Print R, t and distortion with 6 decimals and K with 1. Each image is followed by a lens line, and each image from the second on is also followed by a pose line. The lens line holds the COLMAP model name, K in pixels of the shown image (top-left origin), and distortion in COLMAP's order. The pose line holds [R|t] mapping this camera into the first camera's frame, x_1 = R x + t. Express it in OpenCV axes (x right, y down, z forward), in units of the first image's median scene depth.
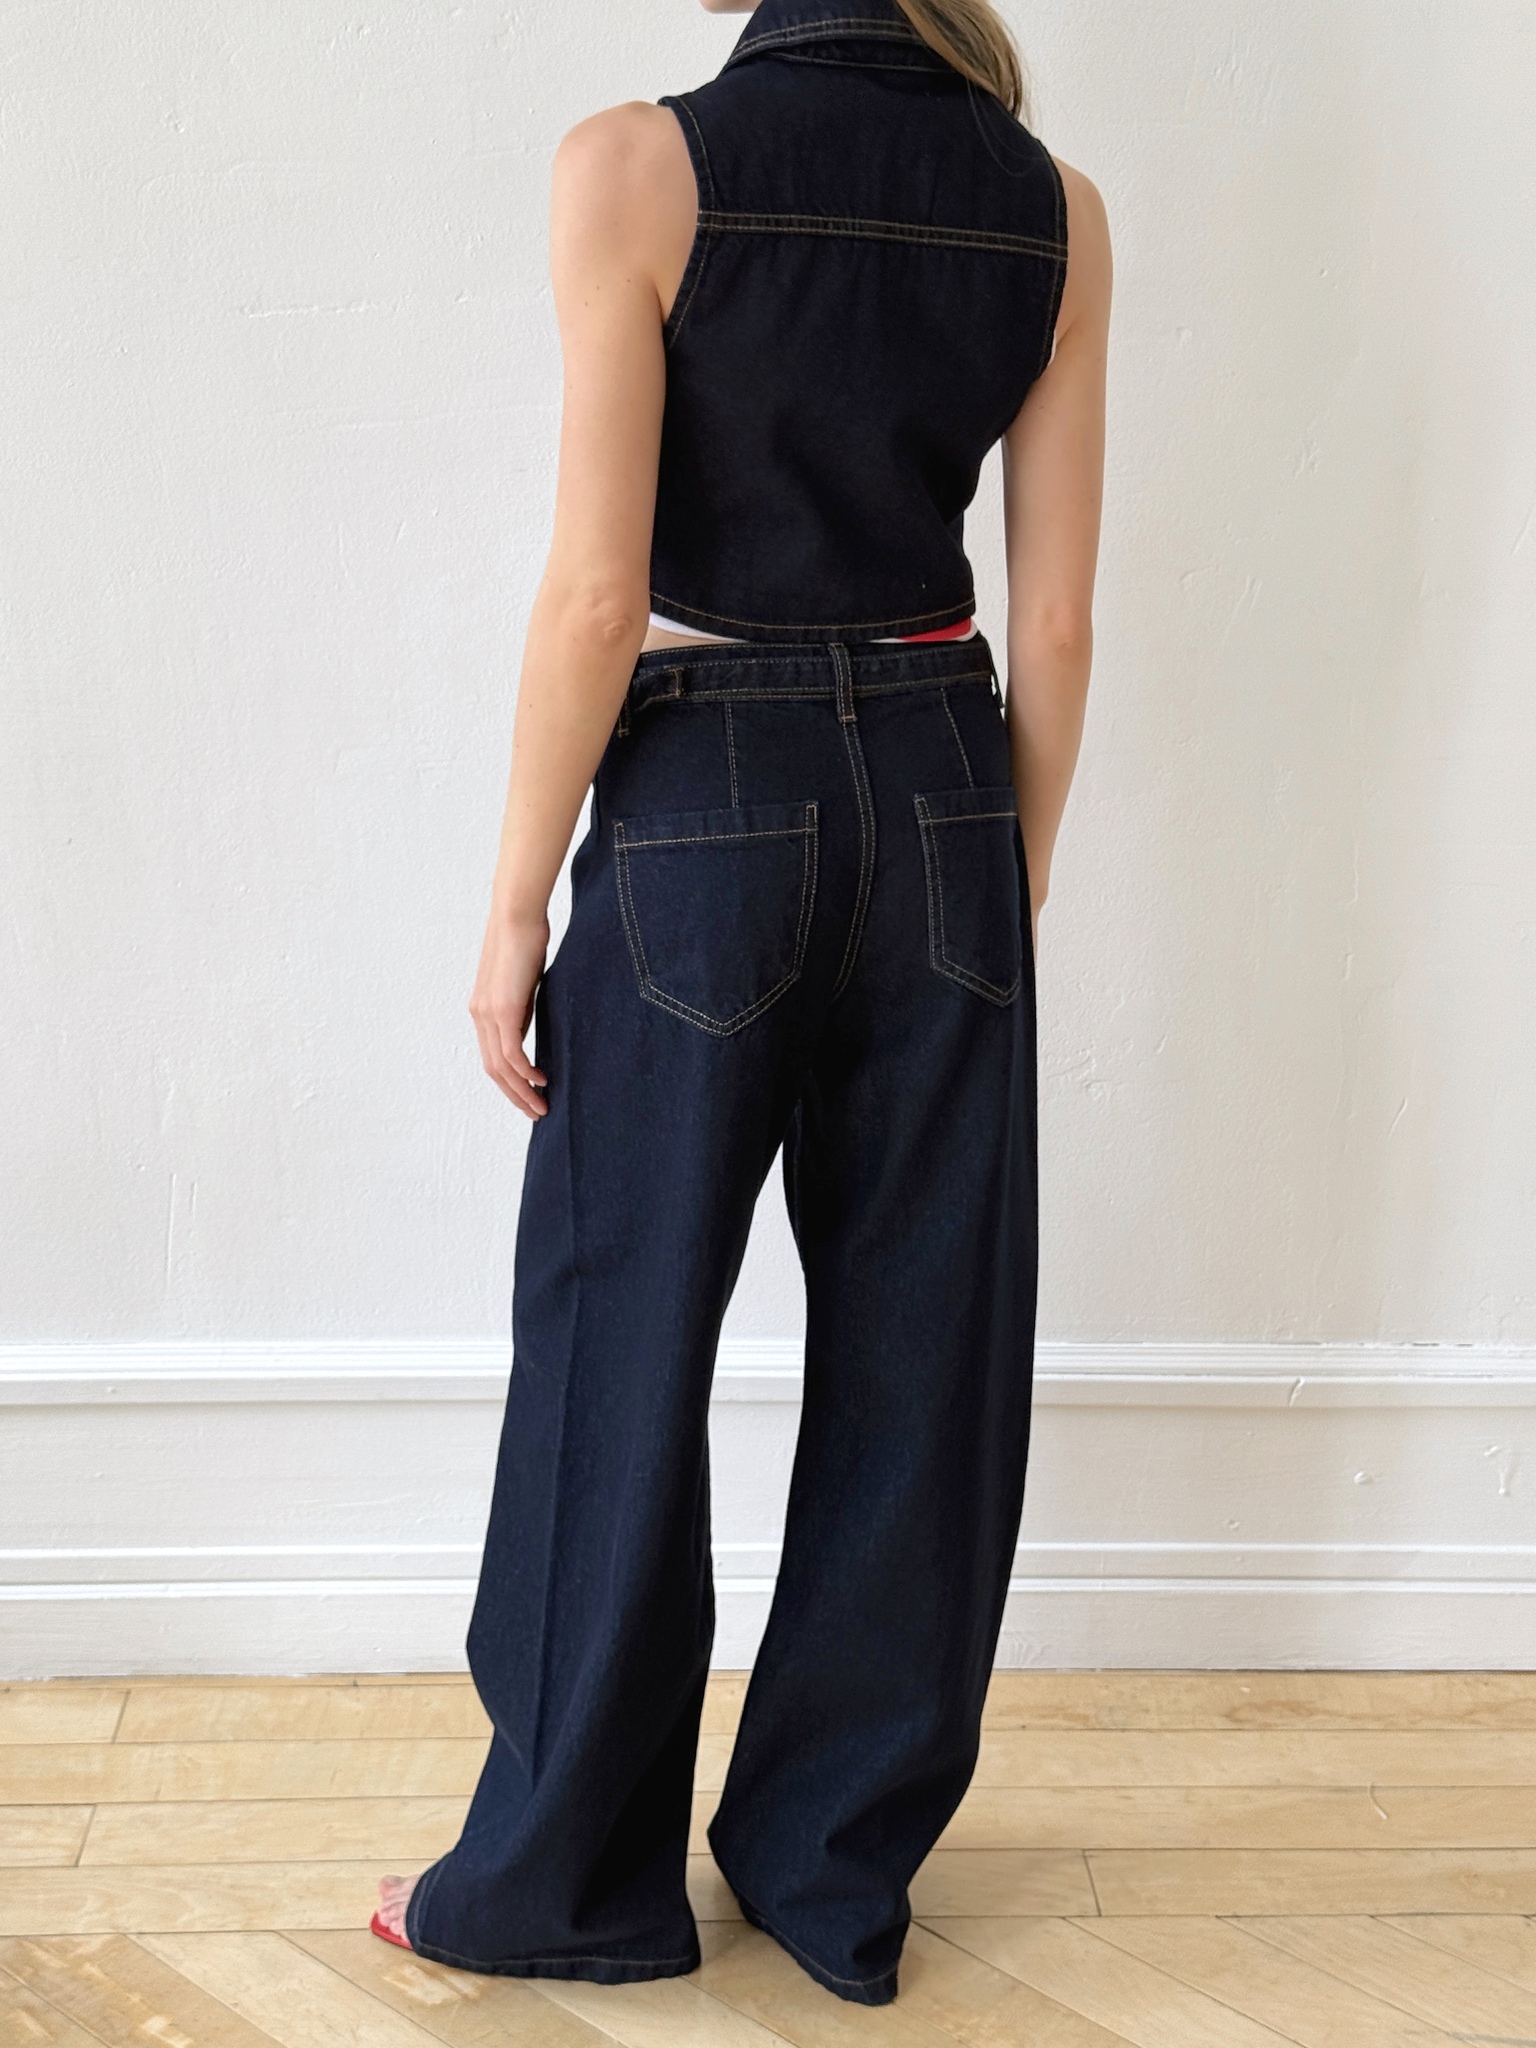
lens RADIAL K [[2924.0, 0, 782.9], [0, 2924.0, 1025.0], [0, 0, 1]] dist [0.096351, 0.000000]
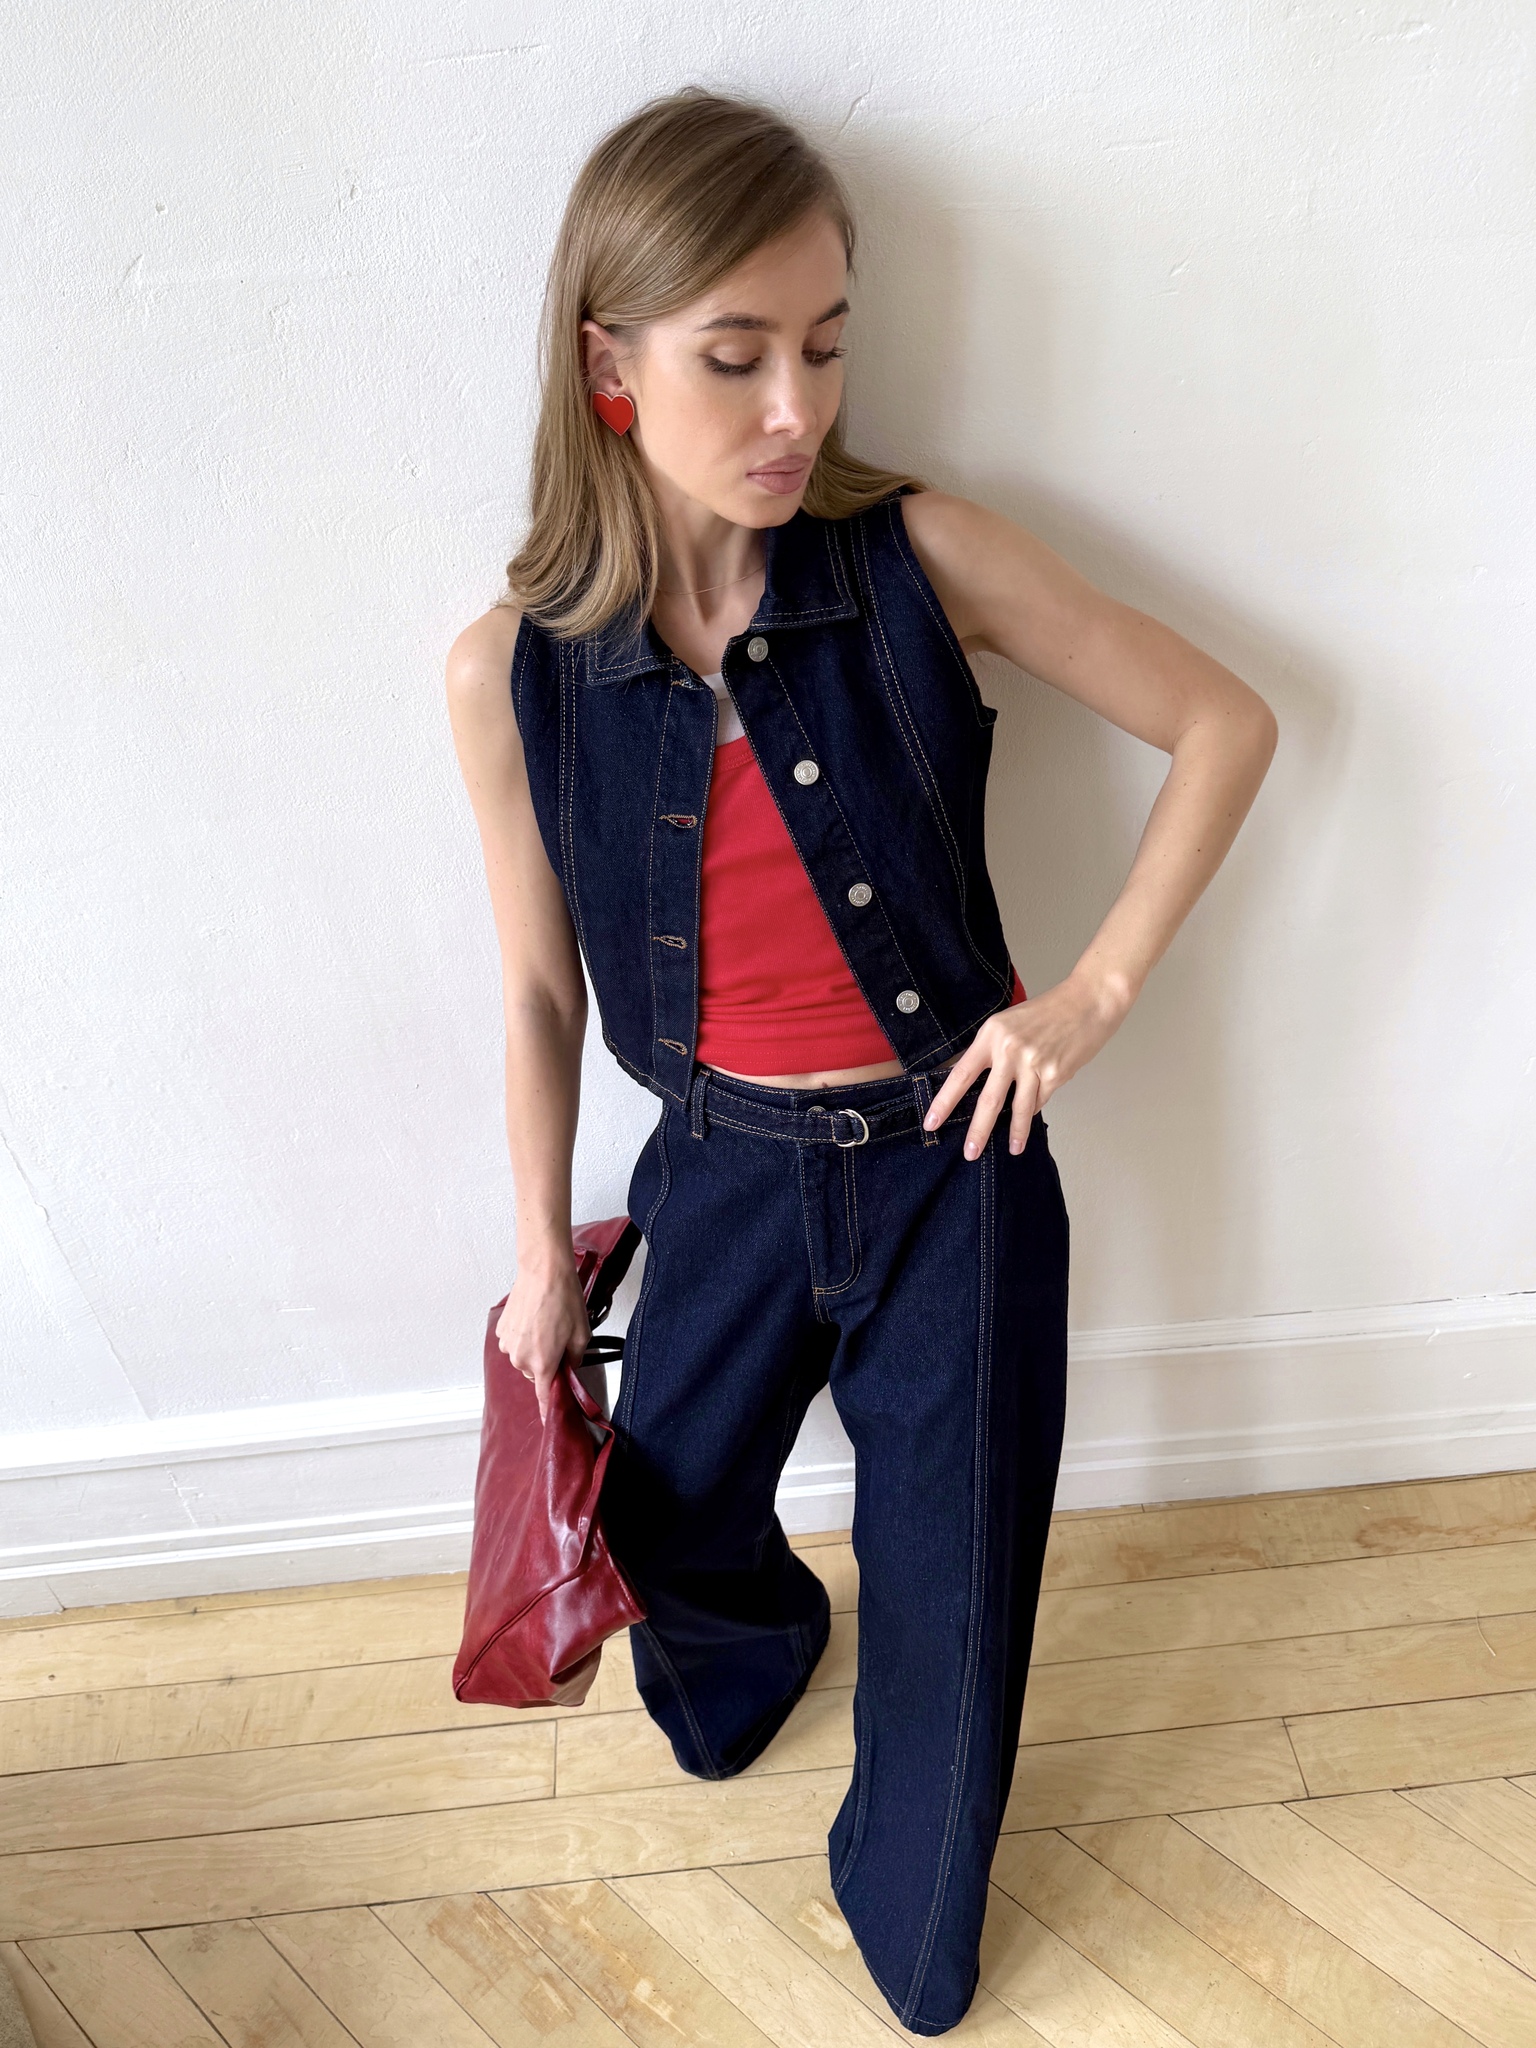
lens RADIAL K [[1582.1, 0, 785.2], [0, 1582.1, 1062.9], [0, 0, 1]] dist [-0.007181, -0.001753]
pose [[0.997018, -0.074143, -0.021394, -0.085806], [0.076493, 0.912968, 0.400797, -0.293979], [-0.010184, -0.401238, 0.915917, 0.438040]]
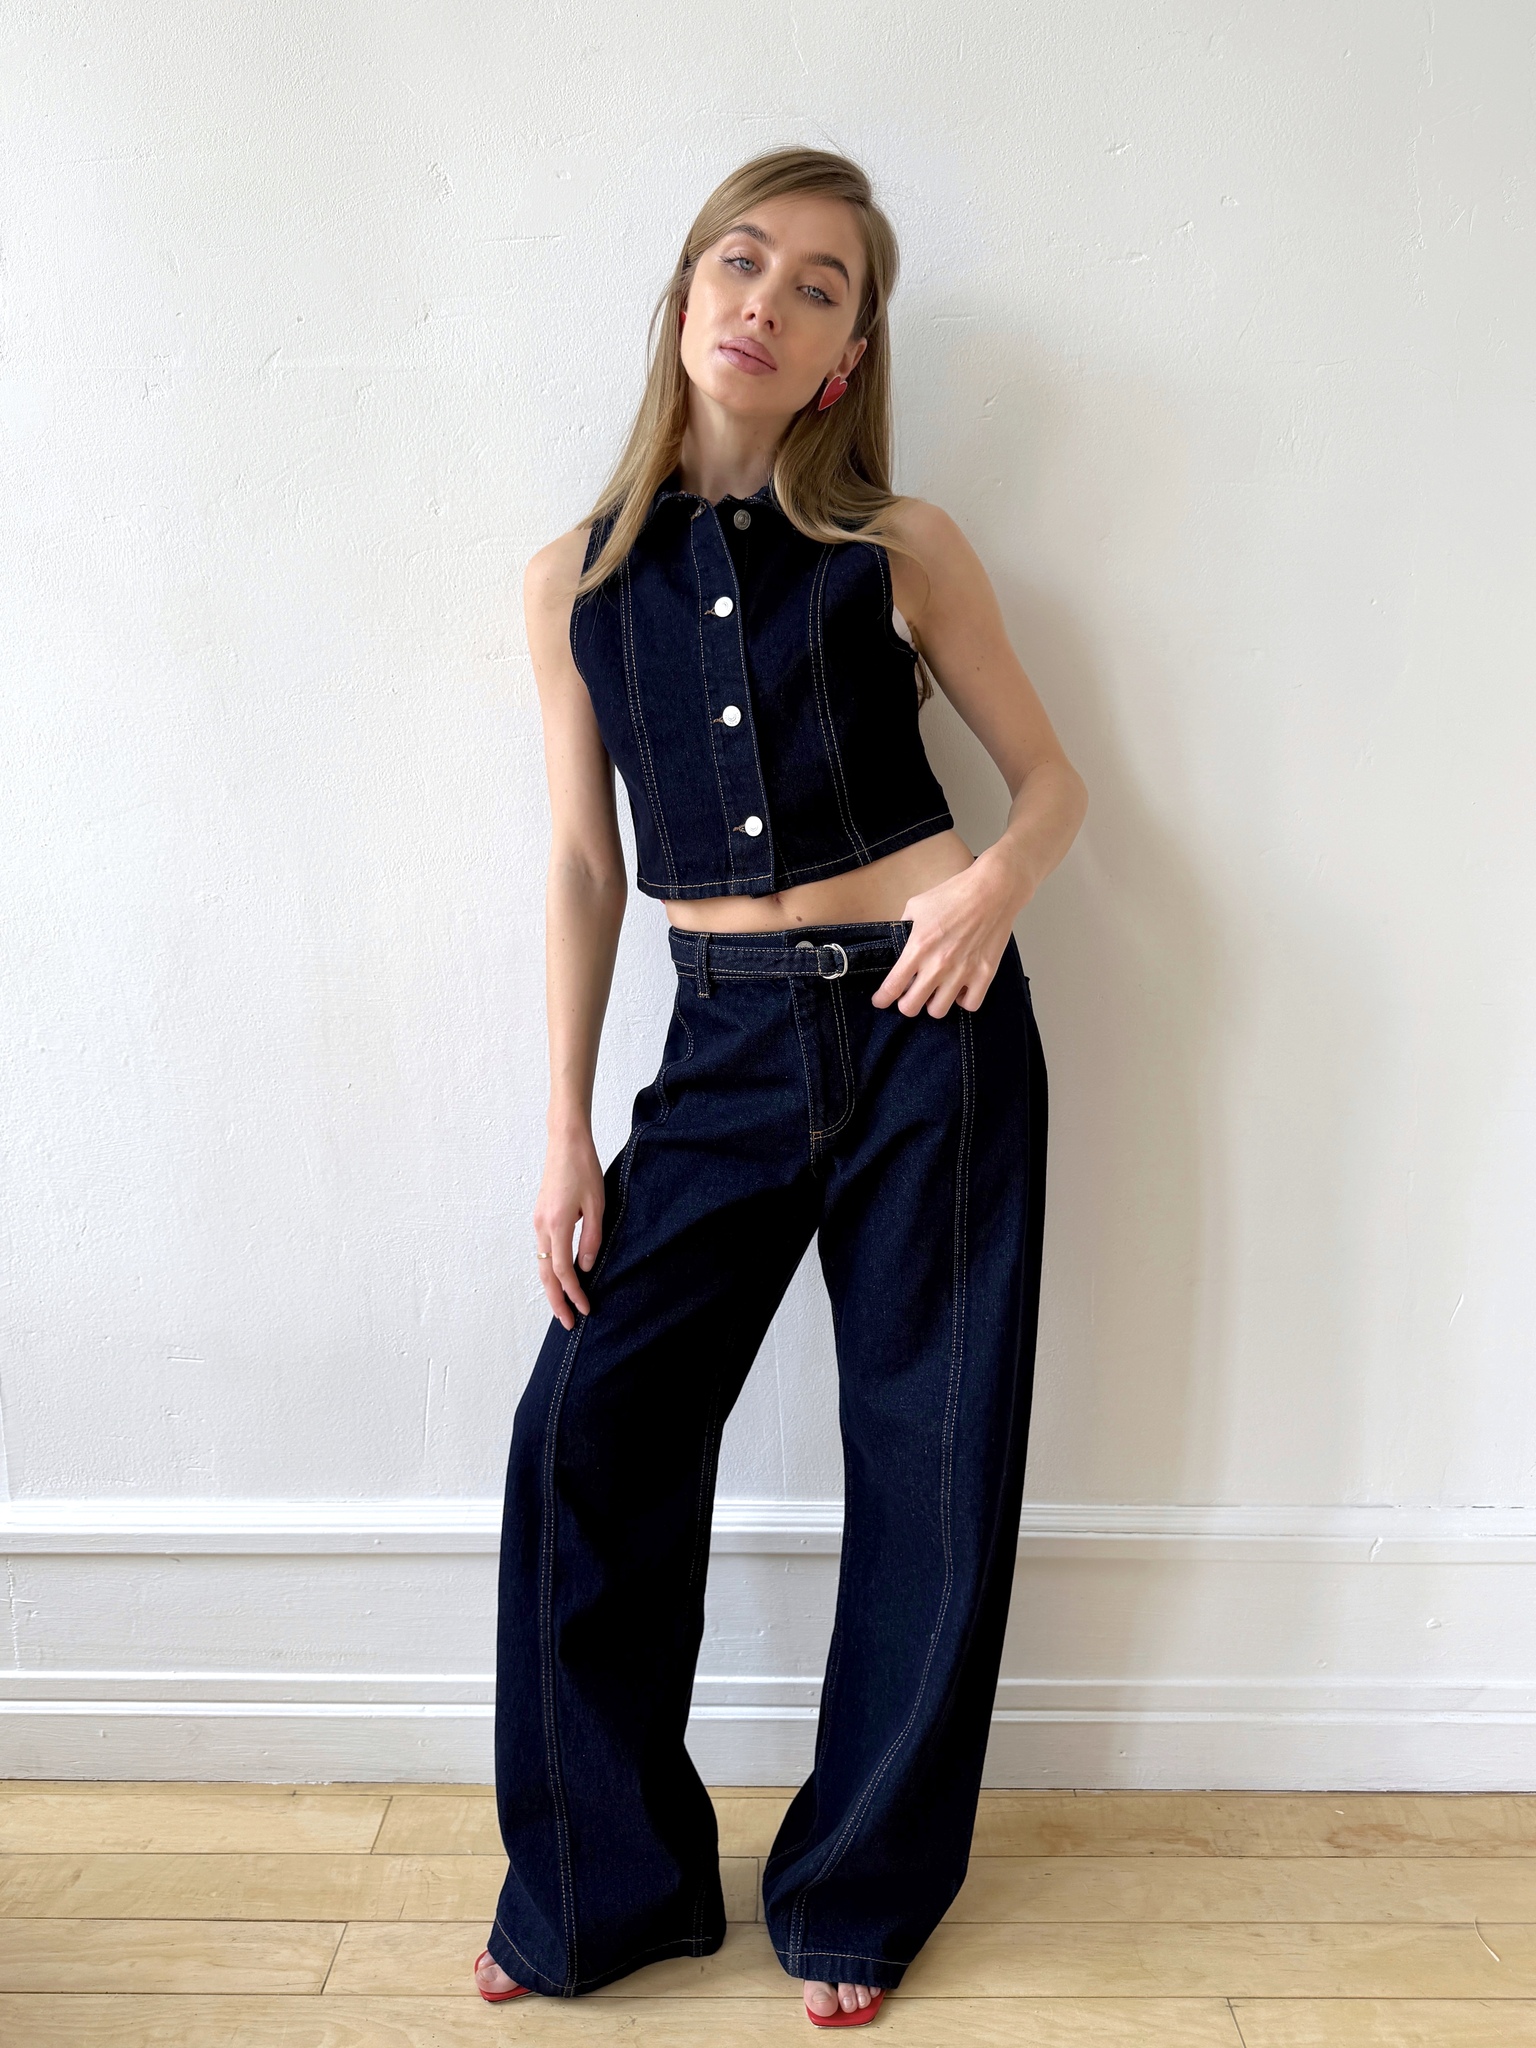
lens RADIAL K [[1582.1, 0, 760.3], [0, 1582.1, 997.6], [0, 0, 1]] dist [-0.007181, -0.001753]
pose [[0.997398, -0.015955, -0.070303, -0.022619], [0.005664, 0.989530, -0.144214, -0.002944], [0.071868, 0.143441, 0.987046, 0.345526]]
